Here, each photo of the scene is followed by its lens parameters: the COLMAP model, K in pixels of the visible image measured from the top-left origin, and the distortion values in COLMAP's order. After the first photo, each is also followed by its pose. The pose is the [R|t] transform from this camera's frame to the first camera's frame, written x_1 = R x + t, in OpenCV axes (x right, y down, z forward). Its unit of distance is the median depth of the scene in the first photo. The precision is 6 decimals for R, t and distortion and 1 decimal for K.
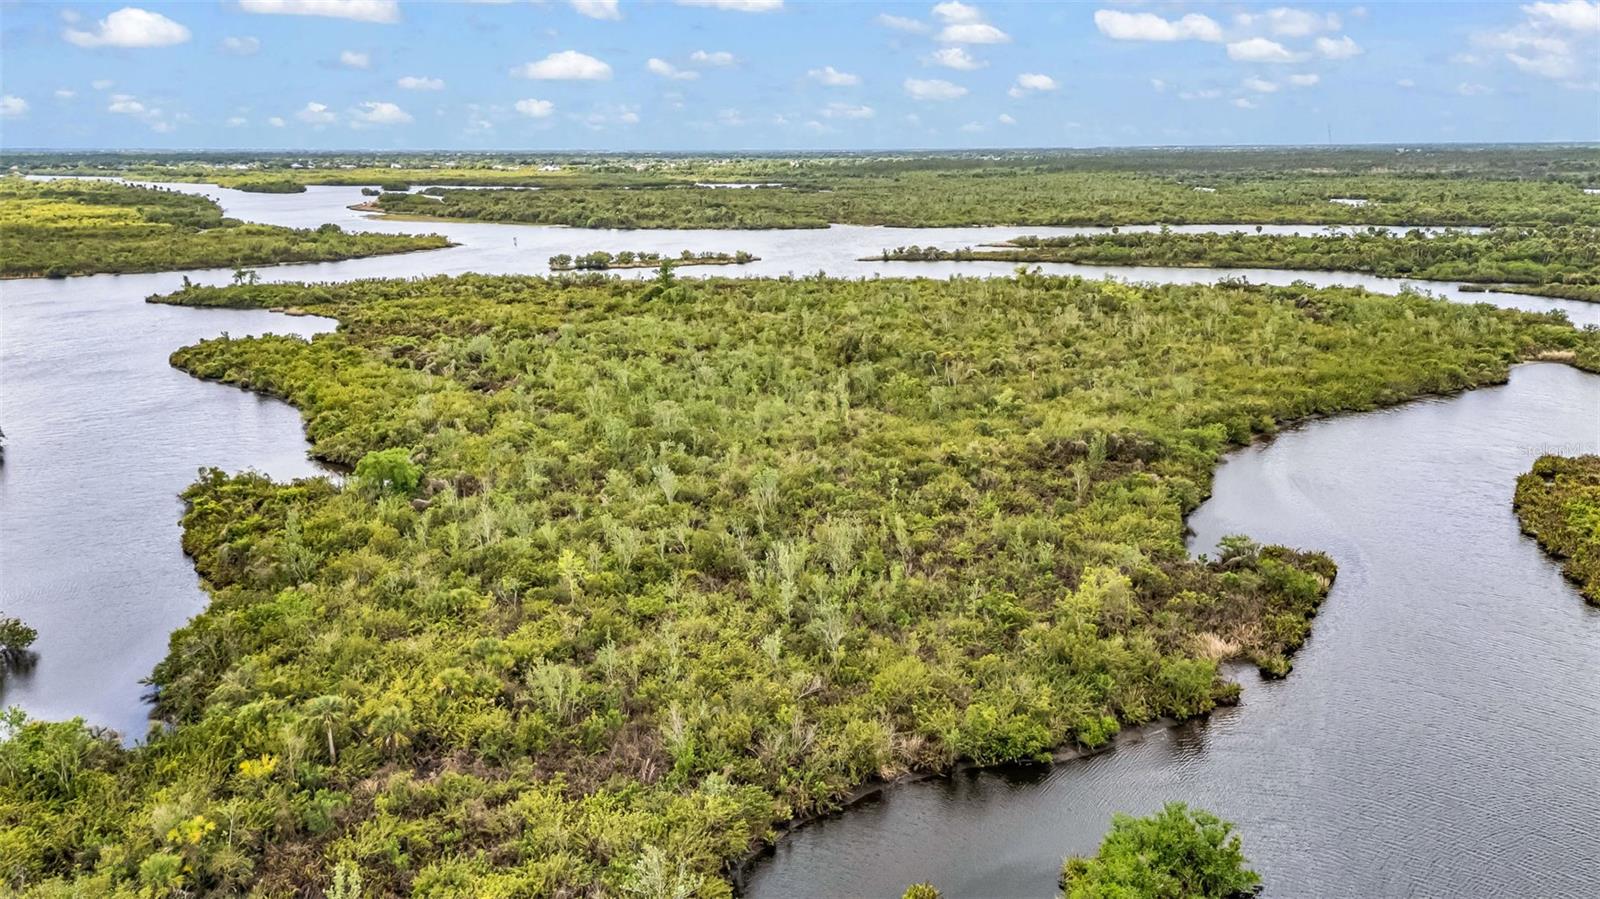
lens RADIAL K [[1166.8, 0, 800.0], [0, 1166.8, 449.5], [0, 0, 1]] dist [0.044349, -0.045680]
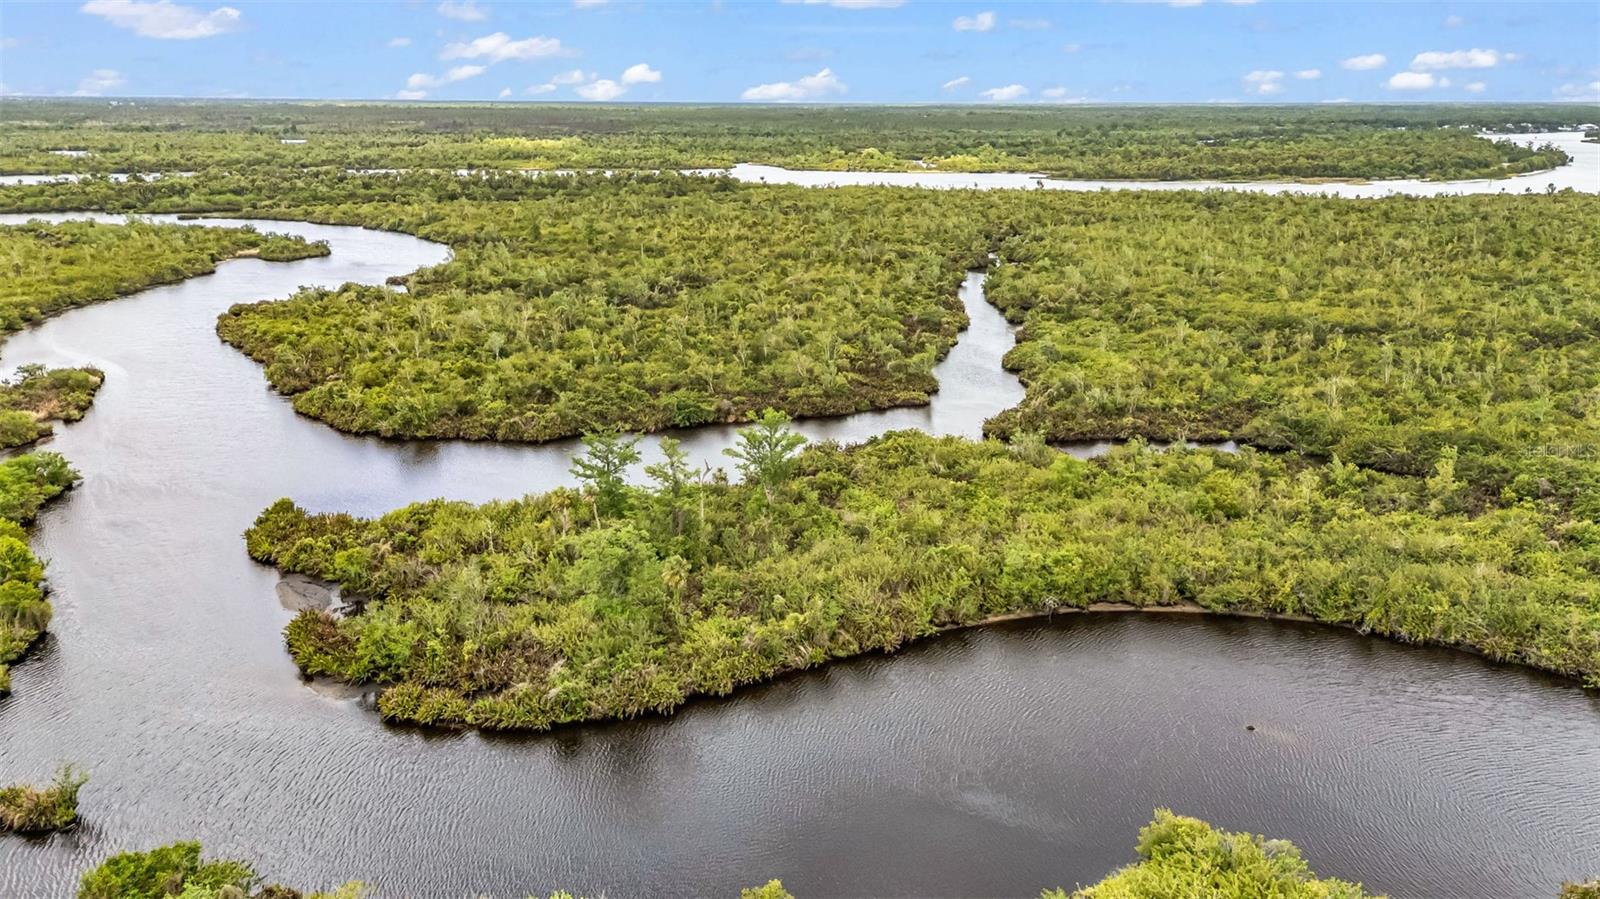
lens RADIAL K [[1166.8, 0, 800.0], [0, 1166.8, 449.5], [0, 0, 1]] dist [0.044349, -0.045680]
pose [[0.567867, -0.222006, 0.792616, -0.086045], [0.193180, 0.971991, 0.133844, 0.052891], [-0.800130, 0.077112, 0.594849, -0.202714]]
